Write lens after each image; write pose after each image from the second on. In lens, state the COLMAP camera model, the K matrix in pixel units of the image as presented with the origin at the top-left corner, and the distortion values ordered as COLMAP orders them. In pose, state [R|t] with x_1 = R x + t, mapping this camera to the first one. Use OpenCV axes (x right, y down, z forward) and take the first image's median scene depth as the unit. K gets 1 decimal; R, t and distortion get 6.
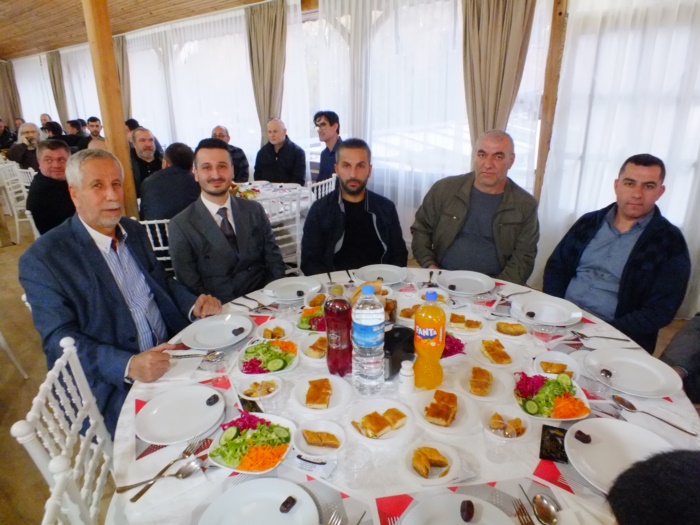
lens RADIAL K [[444.8, 0, 351.3], [0, 444.8, 262.1], [0, 0, 1]] dist [-0.074191, 0.002414]
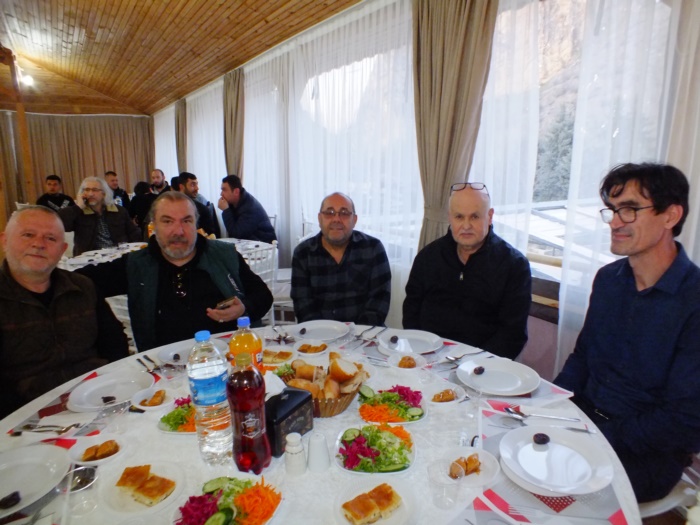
lens RADIAL K [[450.1, 0, 351.2], [0, 450.1, 263.9], [0, 0, 1]] dist [-0.052807, 0.016543]
pose [[0.956653, 0.069147, -0.282902, -0.330322], [-0.103197, 0.988860, -0.107269, -0.420899], [0.272333, 0.131814, 0.953132, 1.258842]]
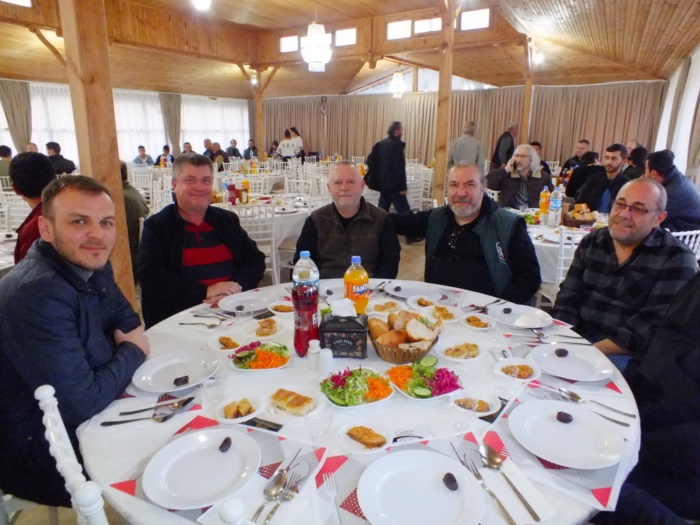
lens RADIAL K [[450.1, 0, 345.0], [0, 450.1, 259.8], [0, 0, 1]] dist [-0.052807, 0.016543]
pose [[0.138054, 0.278023, -0.950602, 0.088891], [-0.334313, 0.916543, 0.219510, -0.552021], [0.932296, 0.287494, 0.219479, 1.601155]]
